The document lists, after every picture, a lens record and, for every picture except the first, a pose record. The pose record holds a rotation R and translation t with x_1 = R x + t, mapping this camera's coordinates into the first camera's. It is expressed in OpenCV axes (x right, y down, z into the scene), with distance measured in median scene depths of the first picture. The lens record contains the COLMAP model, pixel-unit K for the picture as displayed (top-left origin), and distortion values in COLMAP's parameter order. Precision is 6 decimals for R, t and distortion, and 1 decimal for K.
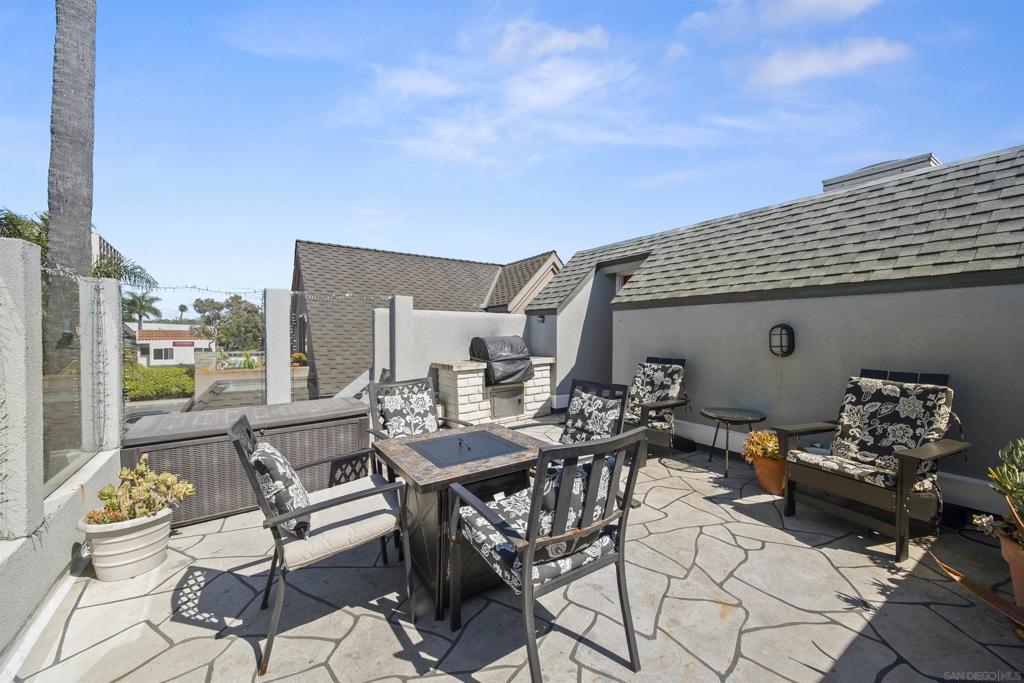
lens RADIAL K [[408.8, 0, 512.0], [0, 408.8, 334.6], [0, 0, 1]] dist [-0.000052, -0.000069]
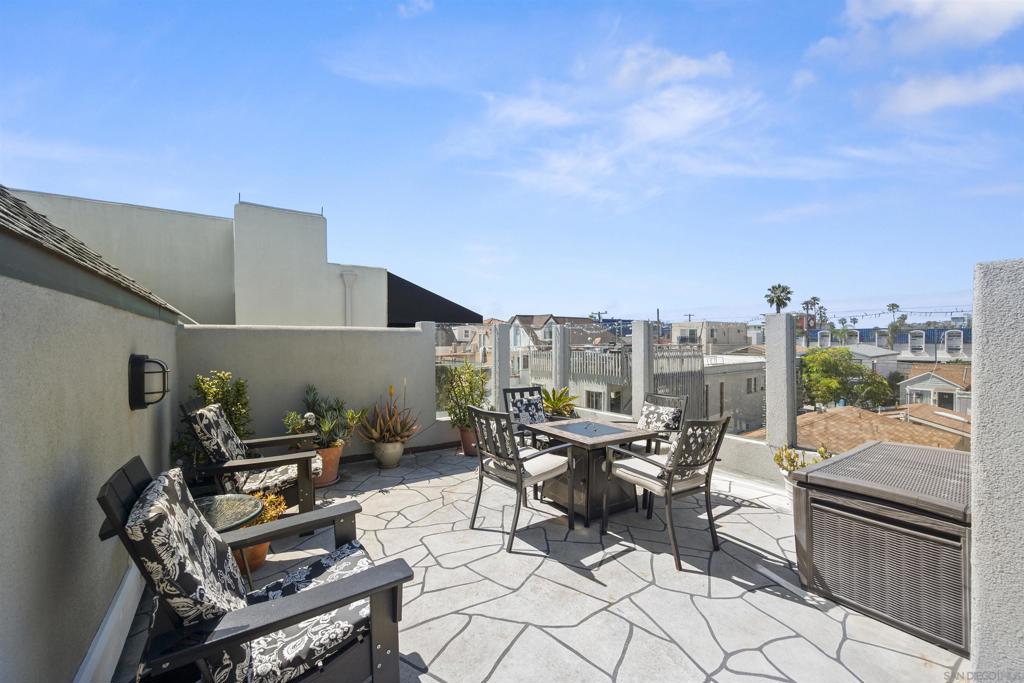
lens RADIAL K [[402.3, 0, 509.7], [0, 402.3, 341.1], [0, 0, 1]] dist [-0.001291, -0.000193]
pose [[-0.999929, 0.002902, -0.011568, 0.235340], [0.002883, 0.999994, 0.001652, -0.078025], [0.011572, 0.001619, -0.999932, 2.831220]]
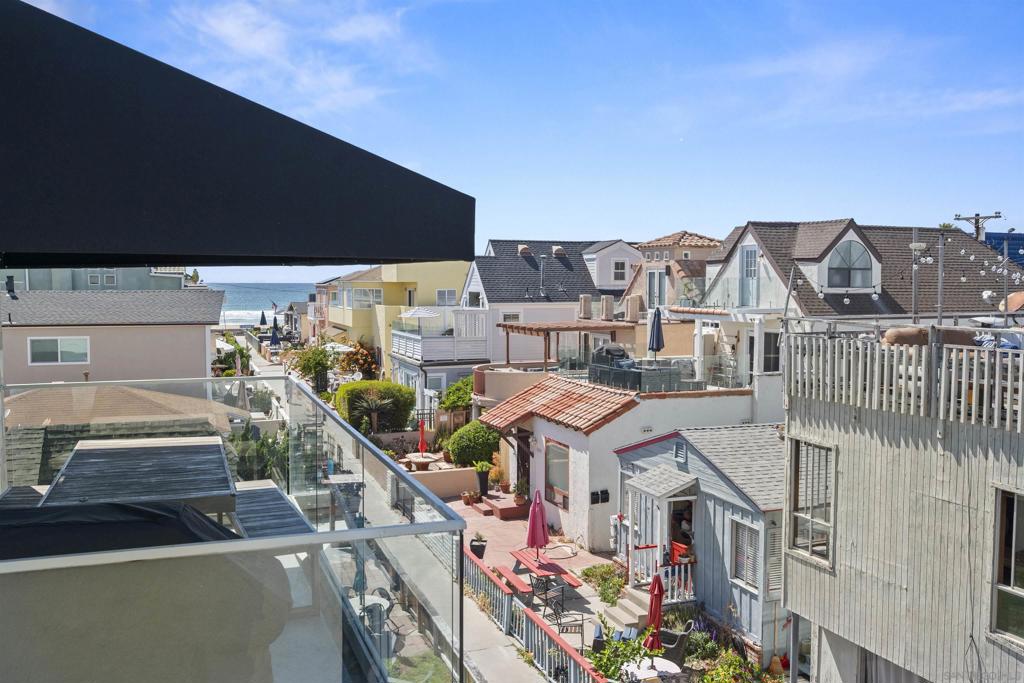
lens RADIAL K [[889.8, 0, 512.0], [0, 889.8, 341.5], [0, 0, 1]] dist [0.002000, 0.000098]
pose [[-0.973274, -0.023677, 0.228423, 0.205720], [-0.008385, 0.997672, 0.067685, -0.115921], [-0.229494, 0.063960, -0.971206, 2.058129]]
